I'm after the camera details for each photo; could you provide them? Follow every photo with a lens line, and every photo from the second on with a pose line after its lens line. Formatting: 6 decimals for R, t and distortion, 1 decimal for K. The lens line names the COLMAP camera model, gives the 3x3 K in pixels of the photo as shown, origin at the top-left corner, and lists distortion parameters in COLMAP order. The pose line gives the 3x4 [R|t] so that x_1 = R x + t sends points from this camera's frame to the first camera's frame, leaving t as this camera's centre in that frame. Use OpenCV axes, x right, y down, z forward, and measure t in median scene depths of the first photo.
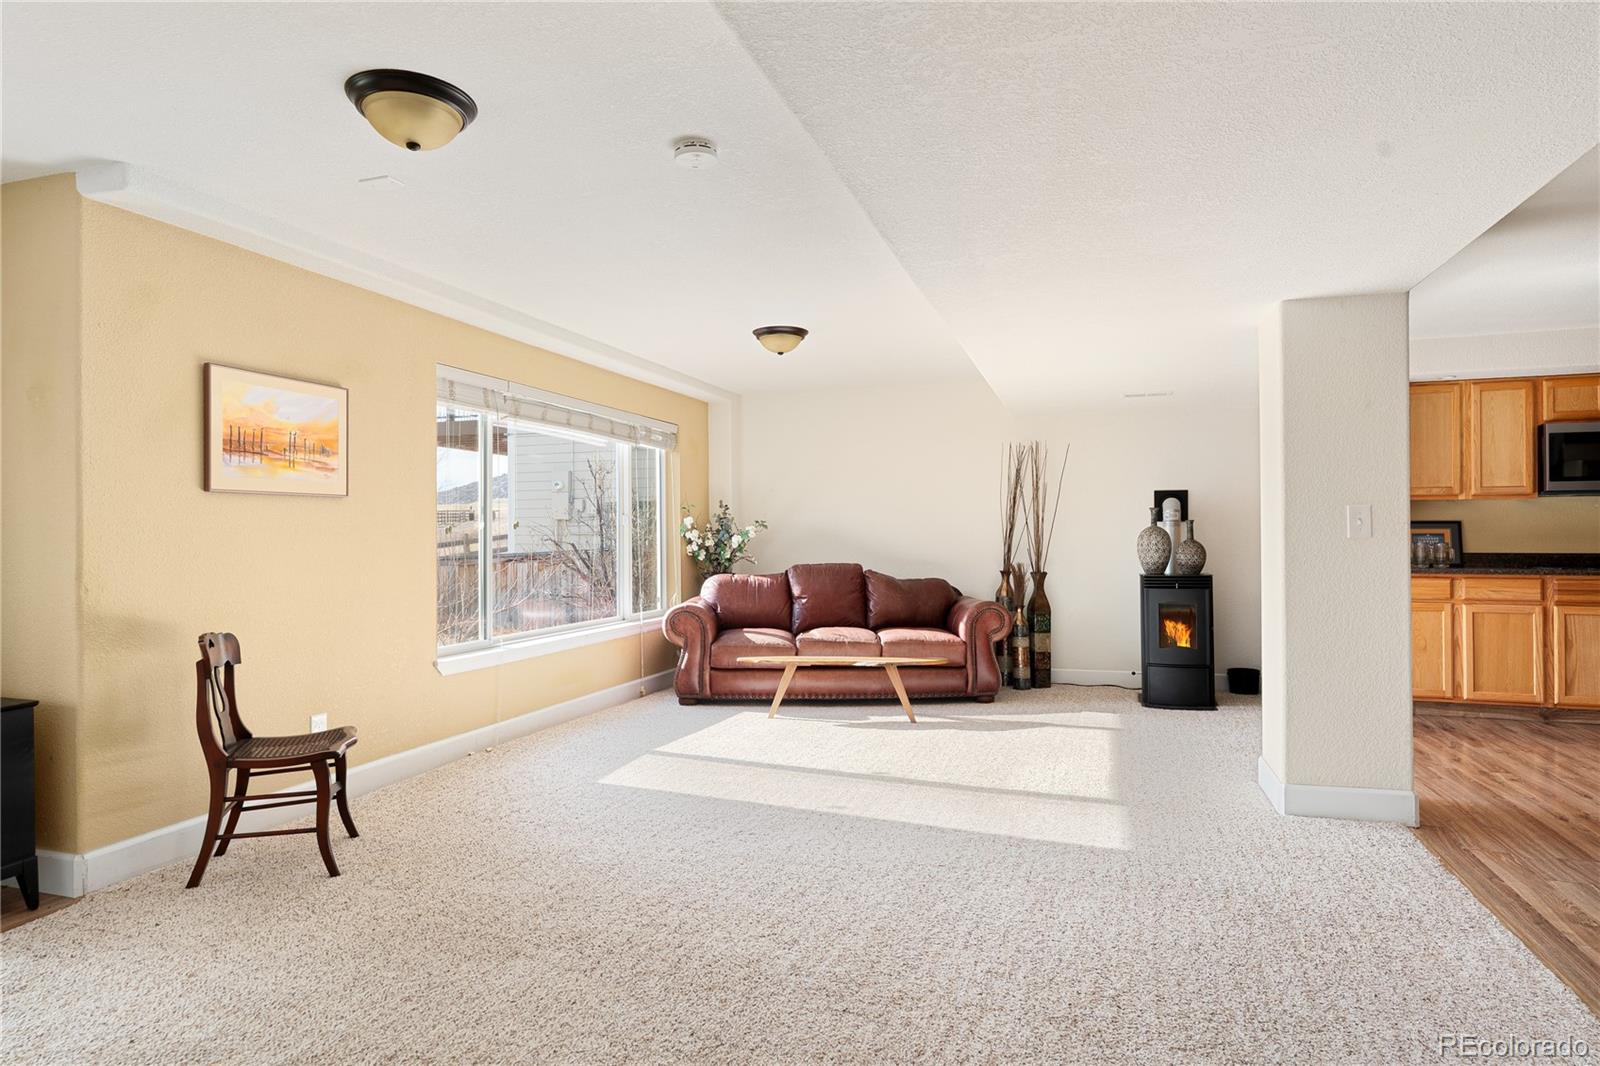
lens RADIAL K [[890.7, 0, 810.2], [0, 890.7, 531.0], [0, 0, 1]] dist [0.003178, 0.000228]
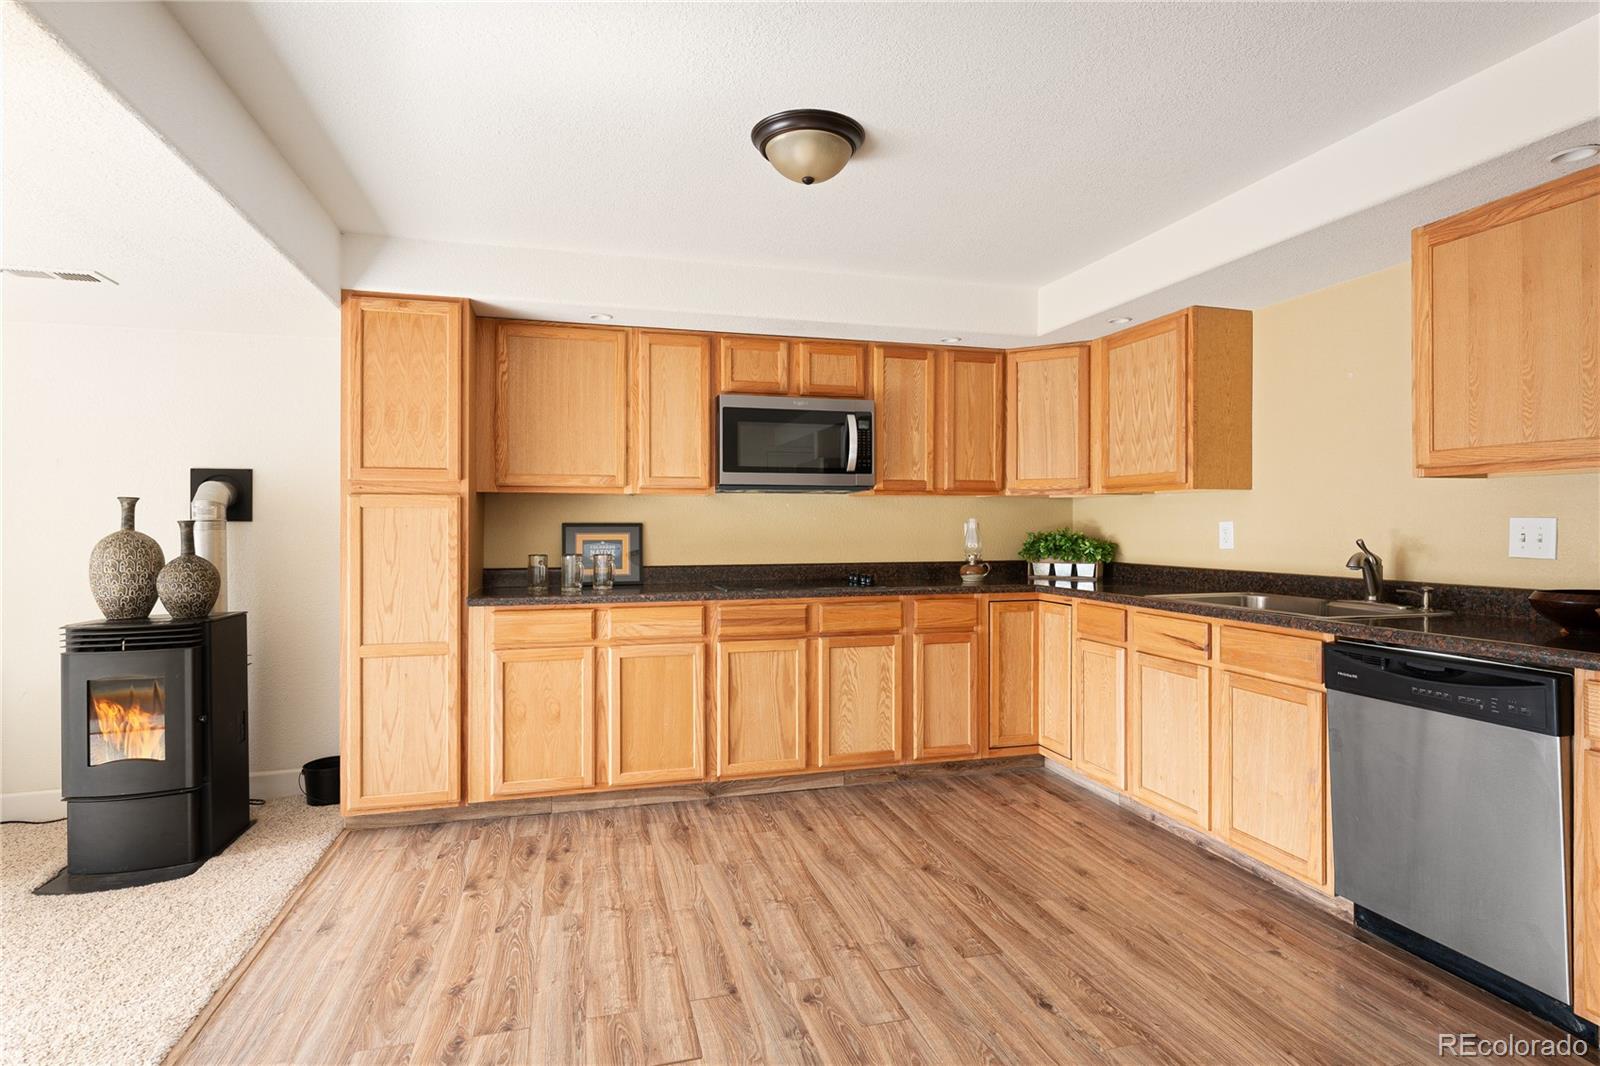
lens RADIAL K [[811.3, 0, 812.7], [0, 811.3, 519.8], [0, 0, 1]] dist [-0.006615, -0.001407]
pose [[0.824060, 0.003589, 0.566491, 0.489024], [-0.003841, 0.999992, -0.000748, -0.014651], [-0.566490, -0.001559, 0.824067, 0.384885]]
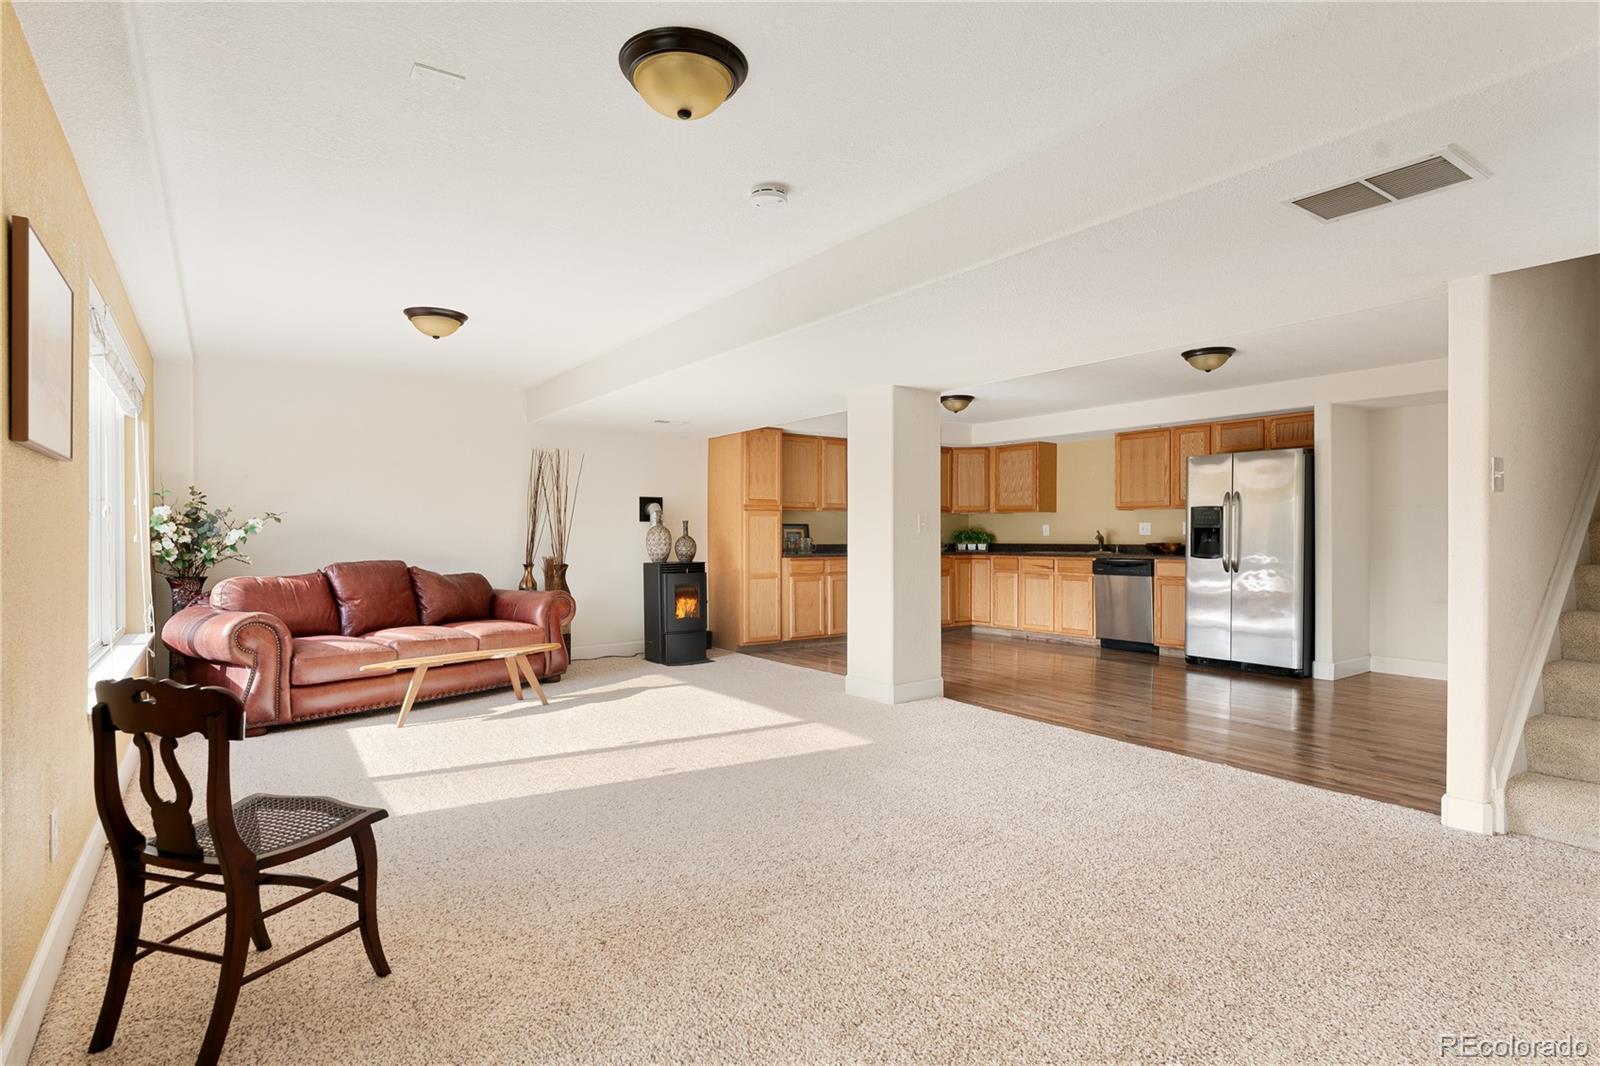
lens RADIAL K [[811.3, 0, 799.7], [0, 811.3, 533.4], [0, 0, 1]] dist [-0.006615, -0.001407]
pose [[0.592264, 0.004348, 0.805732, -0.464840], [-0.007168, 0.999974, -0.000127, 0.005695], [-0.805712, -0.005700, 0.592280, 0.165900]]
